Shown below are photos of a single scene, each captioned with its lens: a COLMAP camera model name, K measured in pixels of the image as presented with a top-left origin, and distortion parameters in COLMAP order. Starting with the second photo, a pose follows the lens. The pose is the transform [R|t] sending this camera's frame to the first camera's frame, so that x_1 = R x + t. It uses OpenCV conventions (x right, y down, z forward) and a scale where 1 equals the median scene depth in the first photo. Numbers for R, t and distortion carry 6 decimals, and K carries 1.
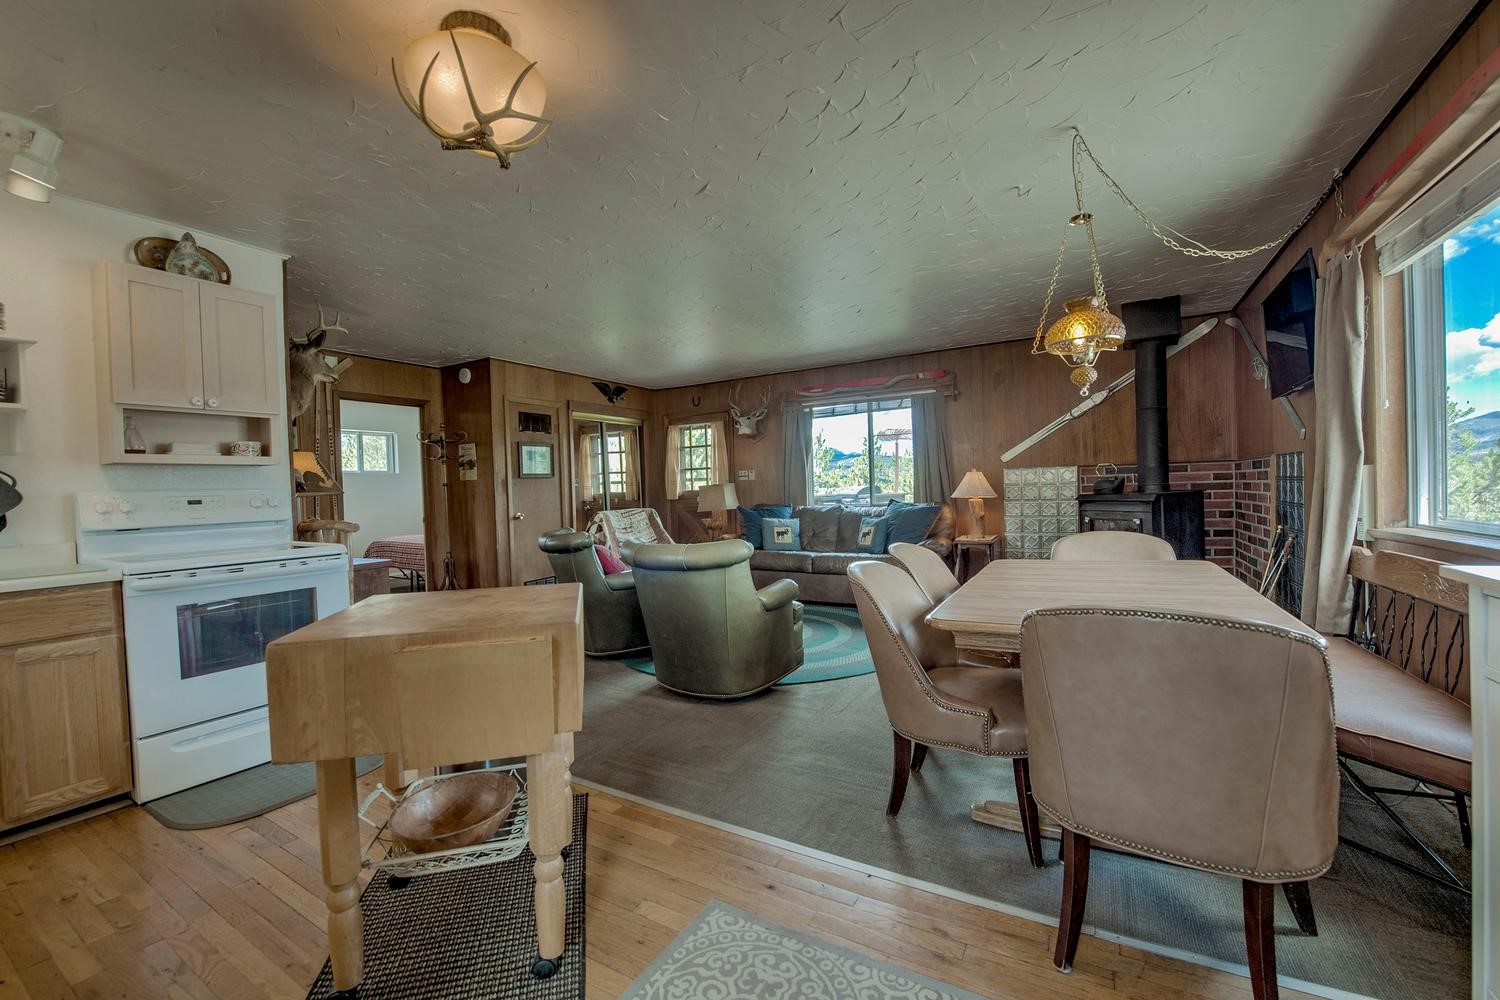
lens RADIAL K [[595.9, 0, 750.0], [0, 595.9, 500.0], [0, 0, 1]] dist [0.000023, 0.000017]
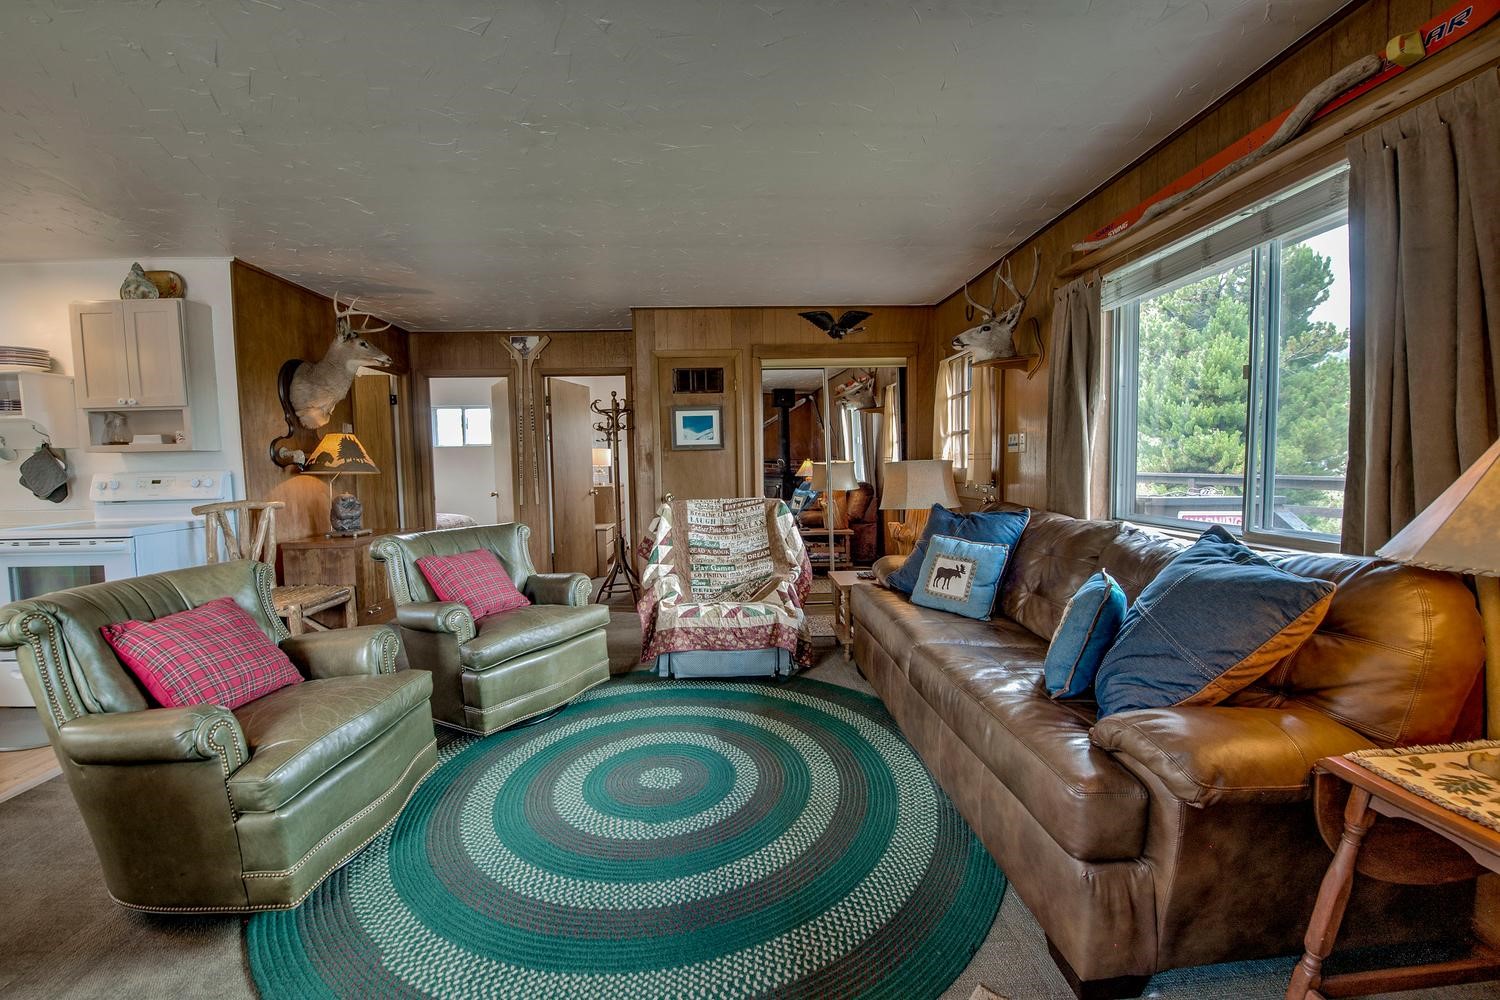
lens RADIAL K [[598.3, 0, 750.0], [0, 598.3, 500.0], [0, 0, 1]] dist [-0.013358, -0.000142]
pose [[0.539372, 0.074614, -0.838755, 0.637796], [-0.016858, 0.996824, 0.077835, -0.061625], [0.841899, -0.027843, 0.538917, 1.125386]]
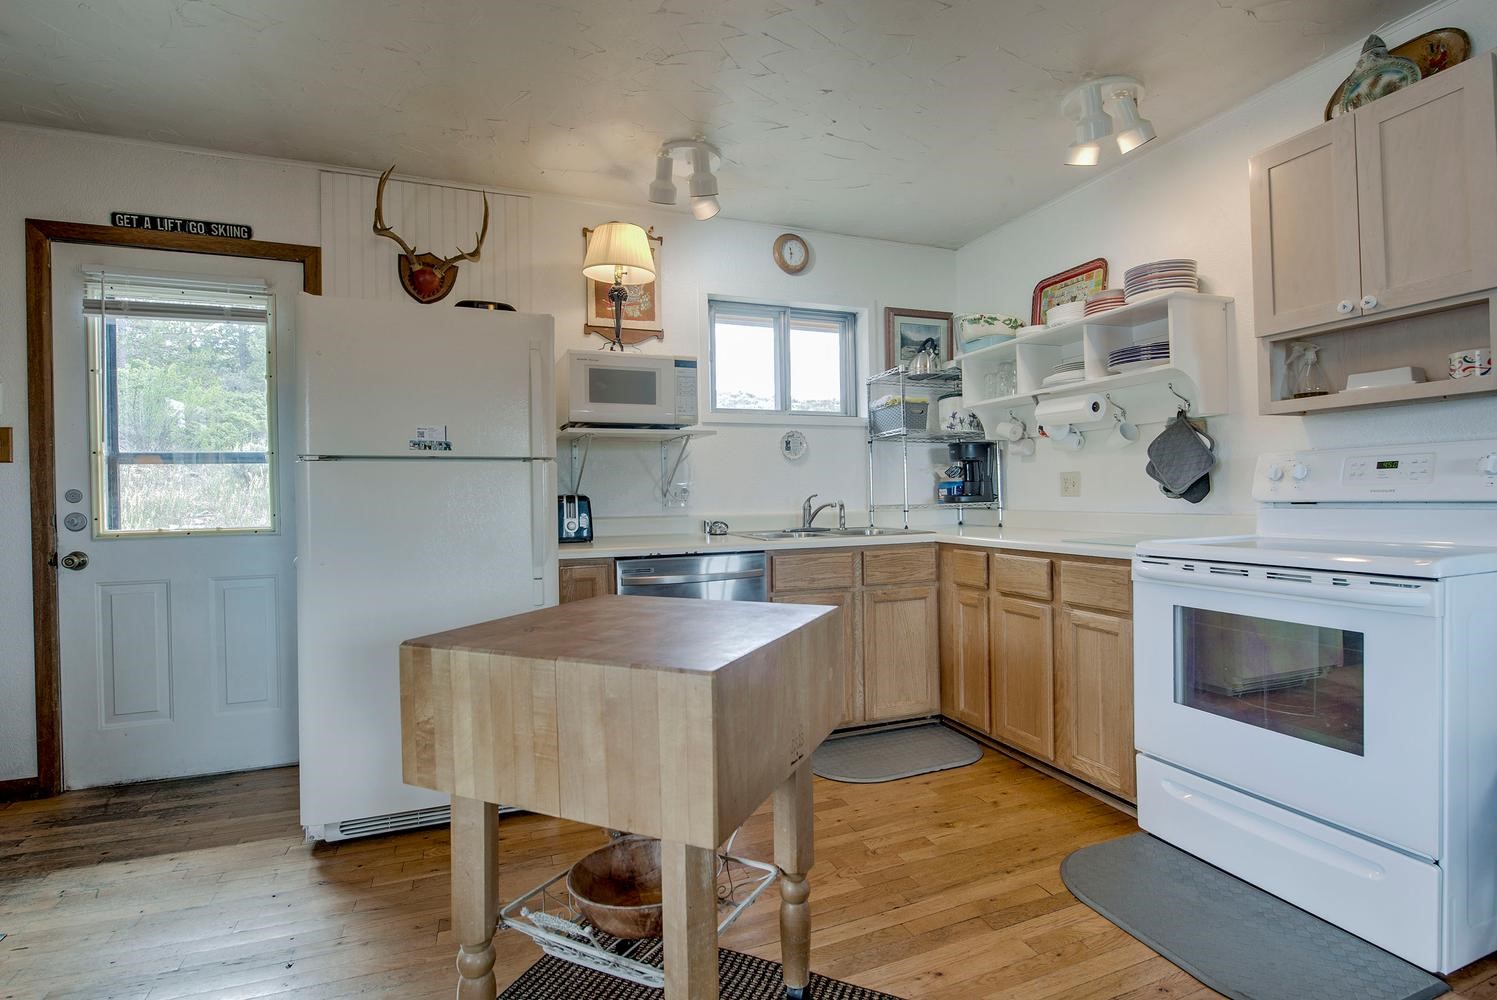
lens RADIAL K [[696.7, 0, 748.5], [0, 696.7, 500.0], [0, 0, 1]] dist [0.002180, 0.000368]
pose [[-0.624879, 0.046071, -0.779361, 0.042945], [0.020019, 0.998875, 0.042996, -0.003403], [0.780465, 0.011265, -0.625099, 0.762715]]
